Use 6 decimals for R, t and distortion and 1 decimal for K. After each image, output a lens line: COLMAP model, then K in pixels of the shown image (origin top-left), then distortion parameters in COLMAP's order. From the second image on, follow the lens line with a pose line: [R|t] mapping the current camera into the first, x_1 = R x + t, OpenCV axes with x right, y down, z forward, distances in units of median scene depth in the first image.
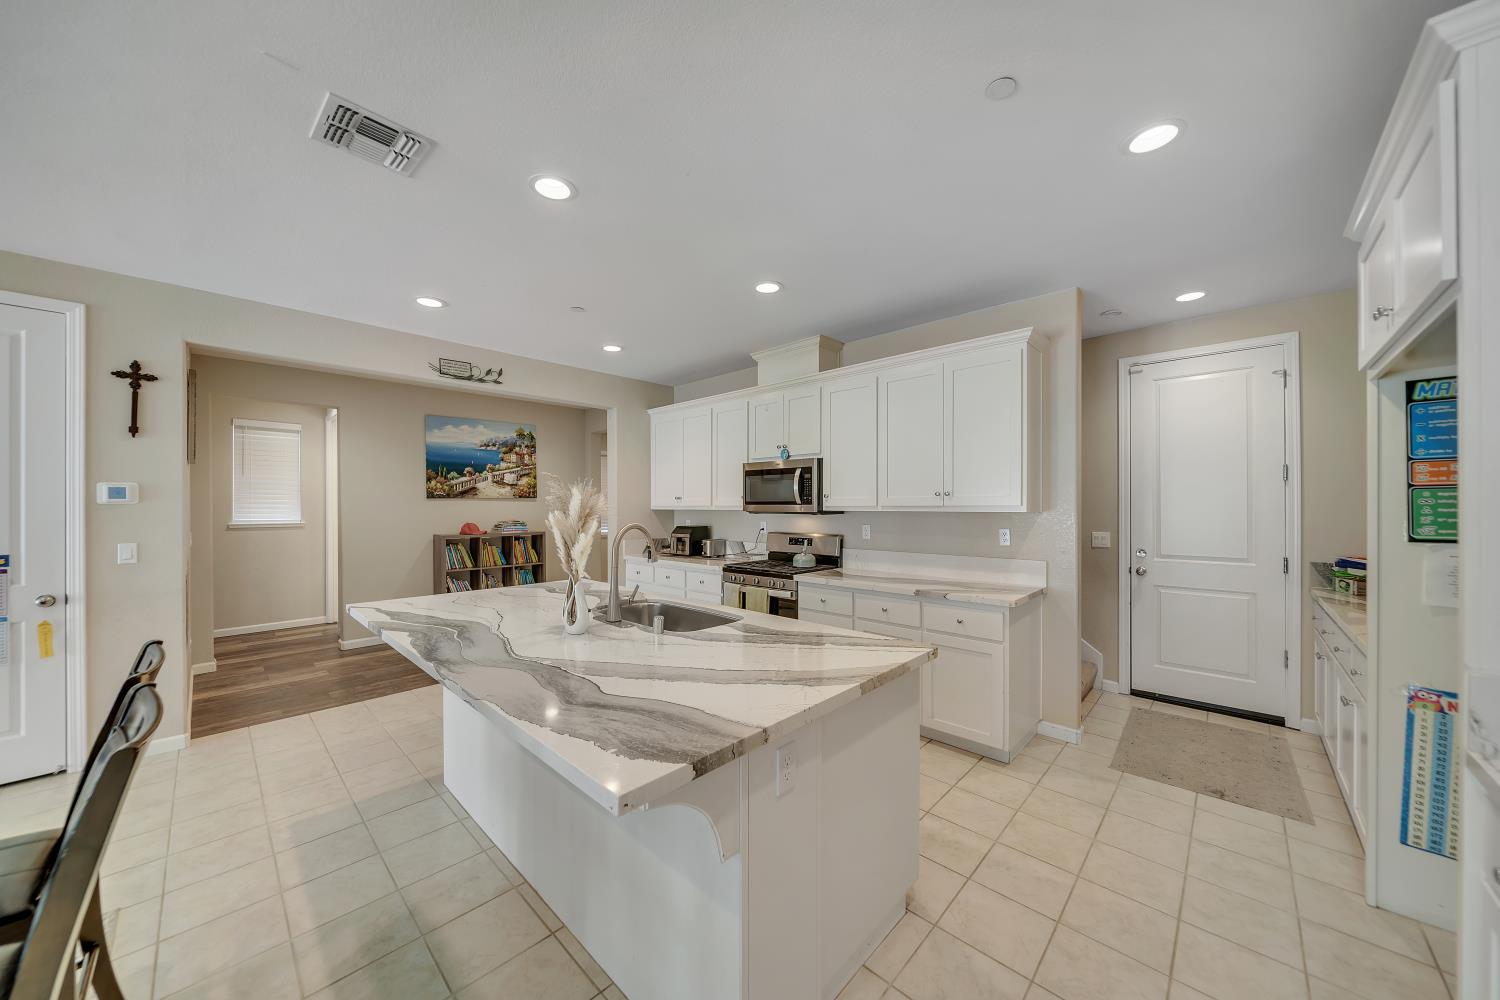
lens RADIAL K [[518.8, 0, 754.2], [0, 518.8, 504.6], [0, 0, 1]] dist [-0.006329, 0.000749]
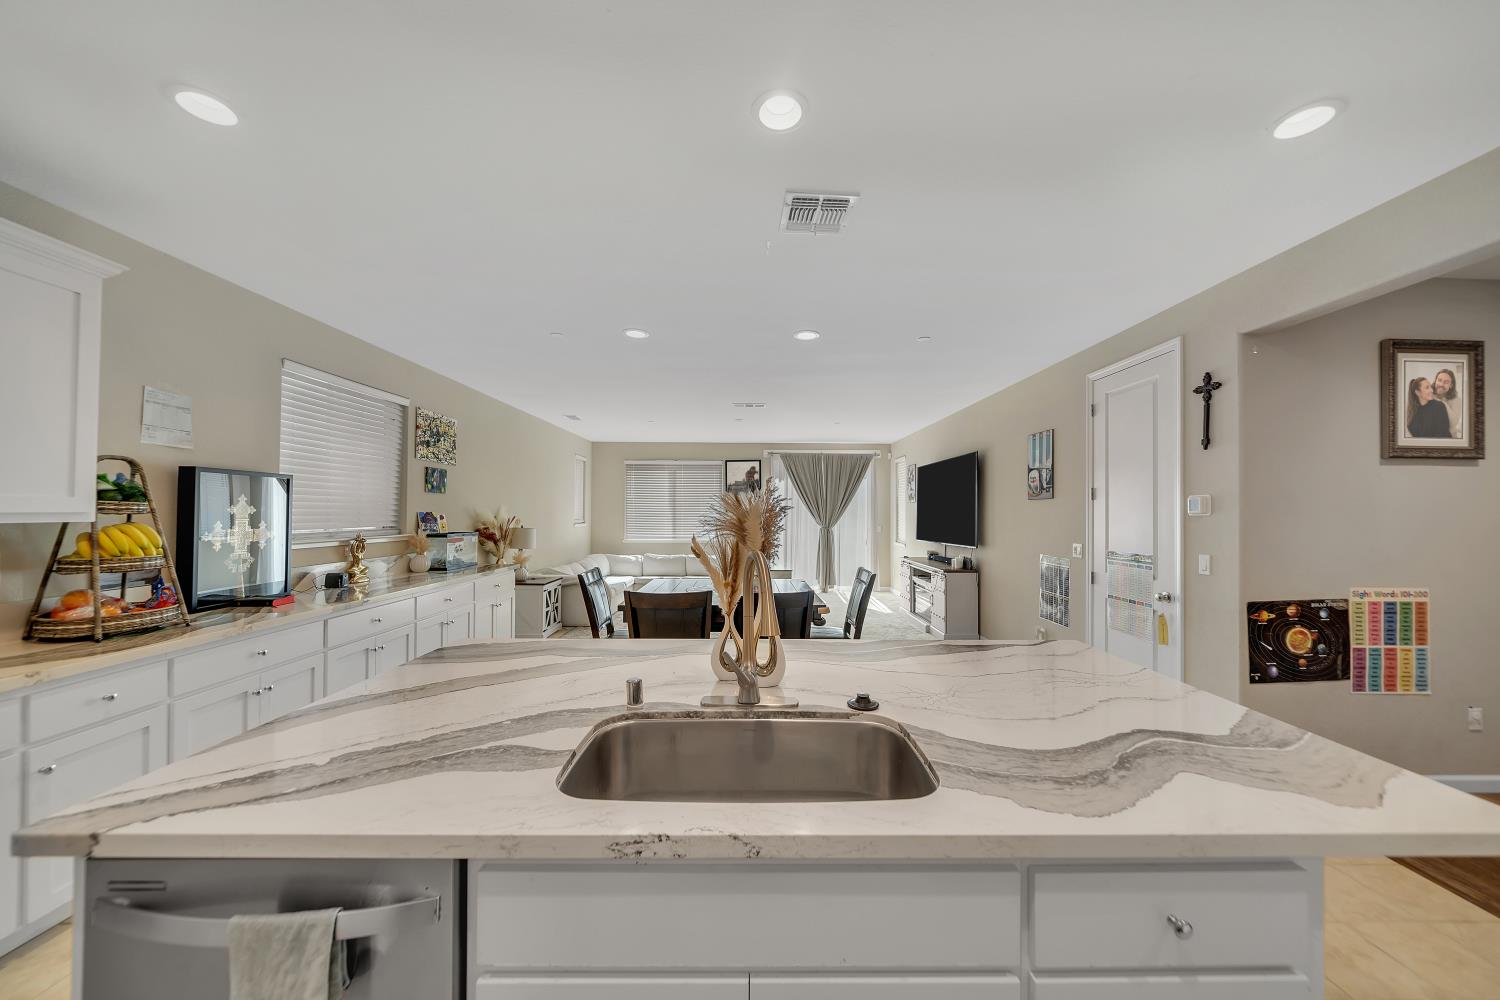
lens RADIAL K [[518.8, 0, 755.5], [0, 518.8, 504.3], [0, 0, 1]] dist [-0.006329, 0.000749]
pose [[-0.724203, -0.013784, -0.689449, 0.079831], [-0.004692, 0.999876, -0.015062, -0.002871], [0.689571, -0.007673, -0.724178, 0.721983]]
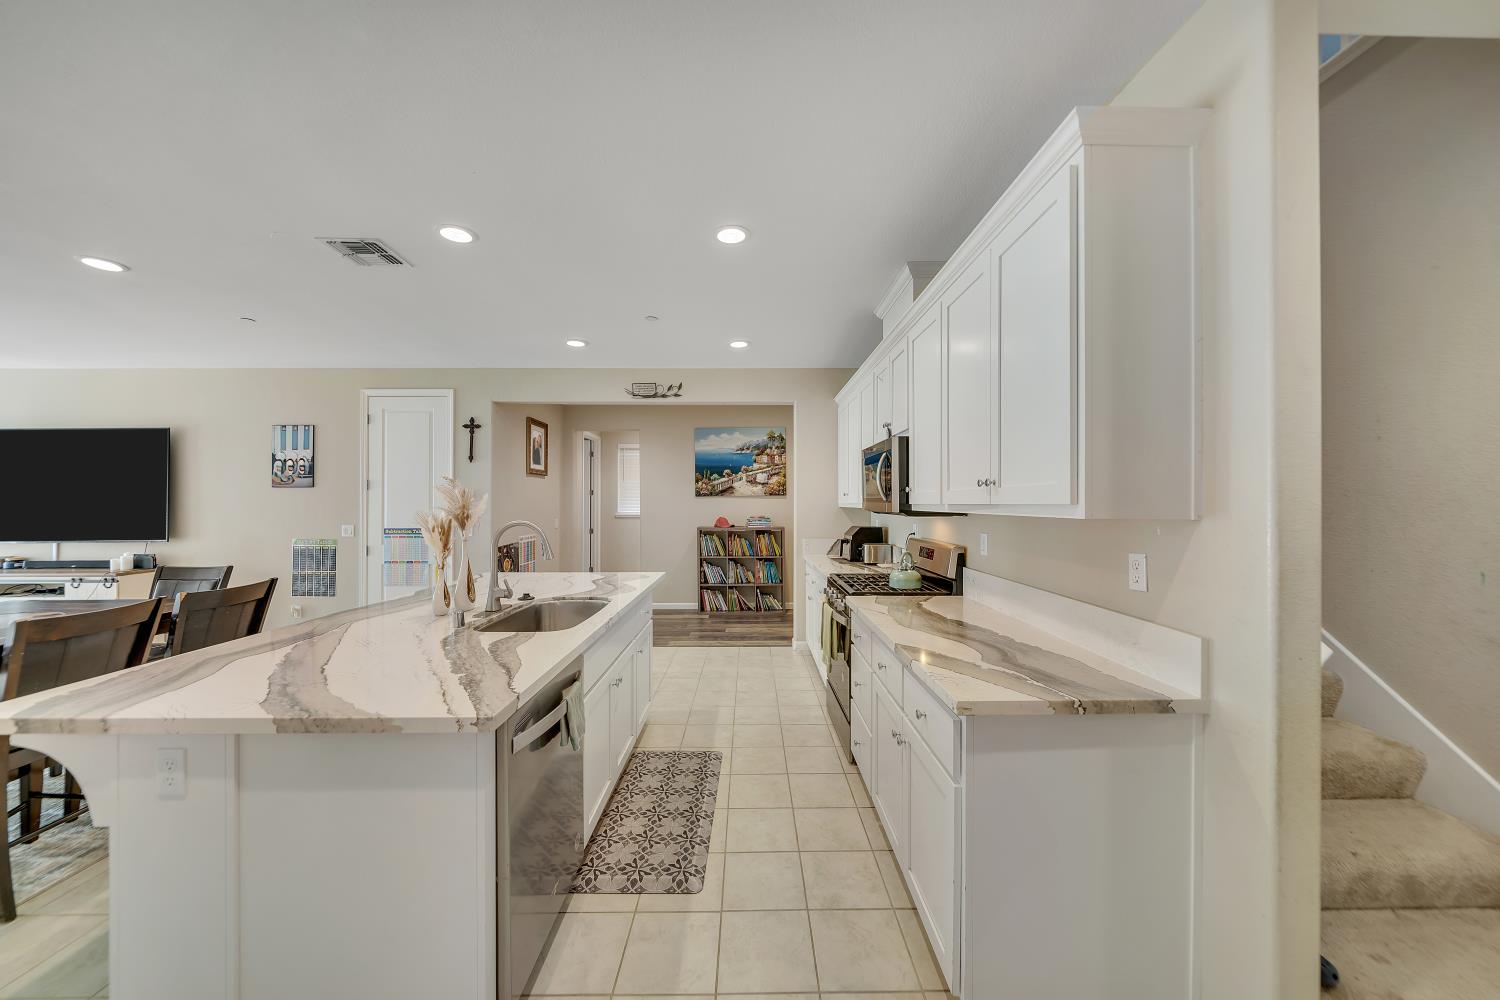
lens RADIAL K [[518.8, 0, 756.3], [0, 518.8, 497.4], [0, 0, 1]] dist [-0.006329, 0.000749]
pose [[0.692178, -0.005370, -0.721707, 0.437906], [0.000462, 0.999975, -0.006998, -0.001518], [0.721726, 0.004510, 0.692164, 0.319833]]
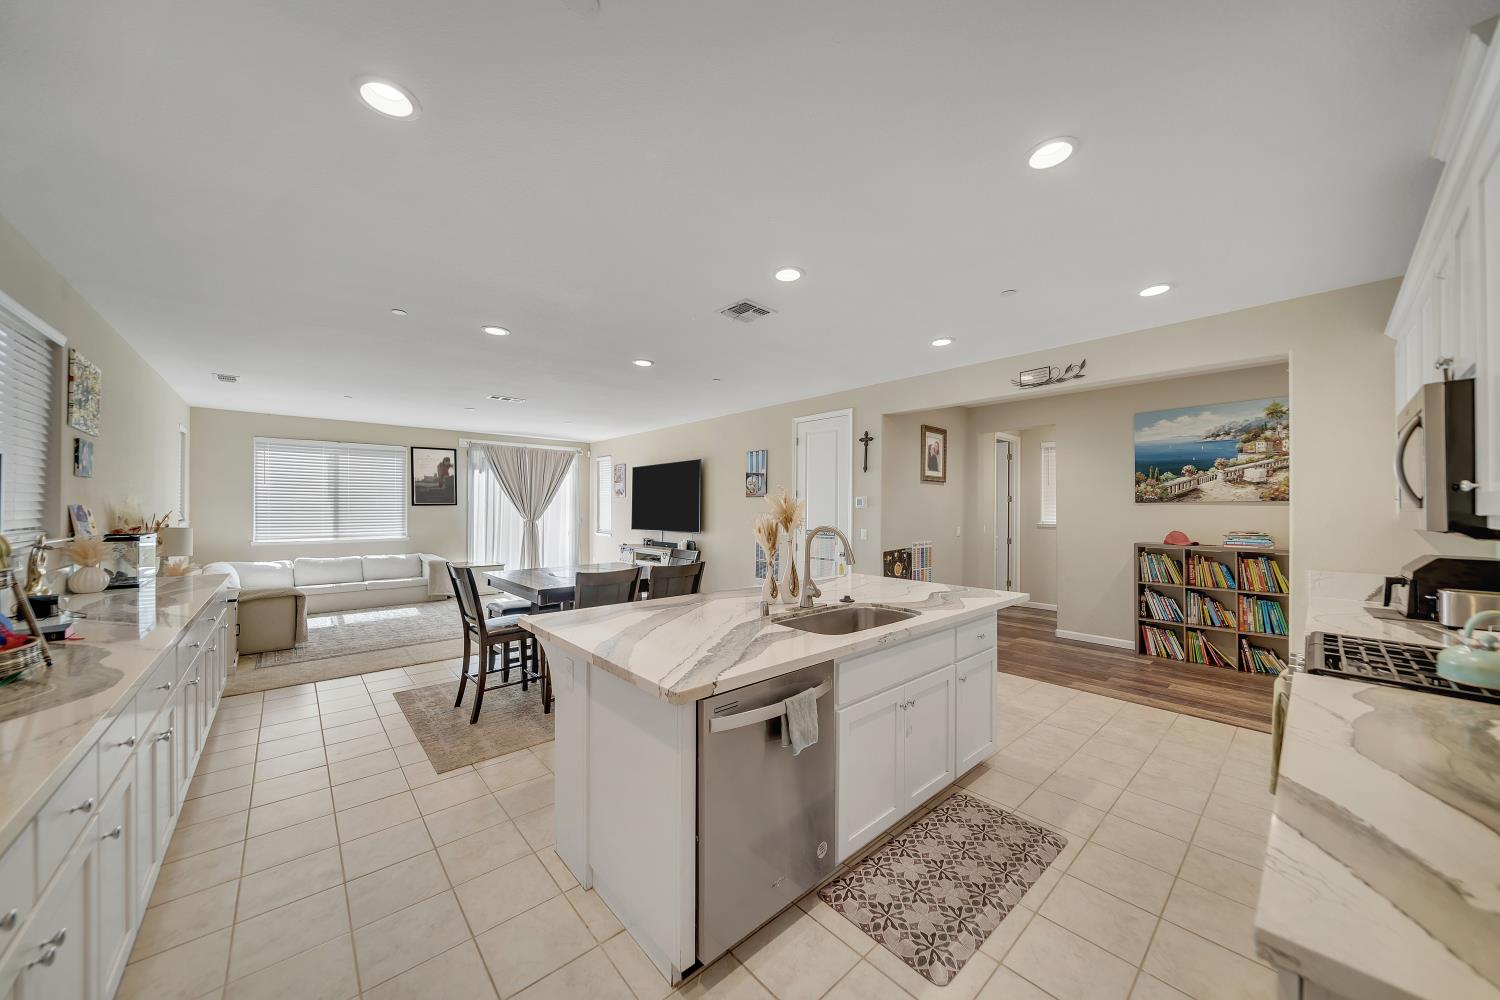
lens RADIAL K [[518.8, 0, 749.2], [0, 518.8, 503.7], [0, 0, 1]] dist [-0.006329, 0.000749]
pose [[-0.088043, -0.007266, -0.996090, 0.454800], [-0.004372, 0.999967, -0.006908, -0.000814], [0.996107, 0.003746, -0.088072, 0.479709]]
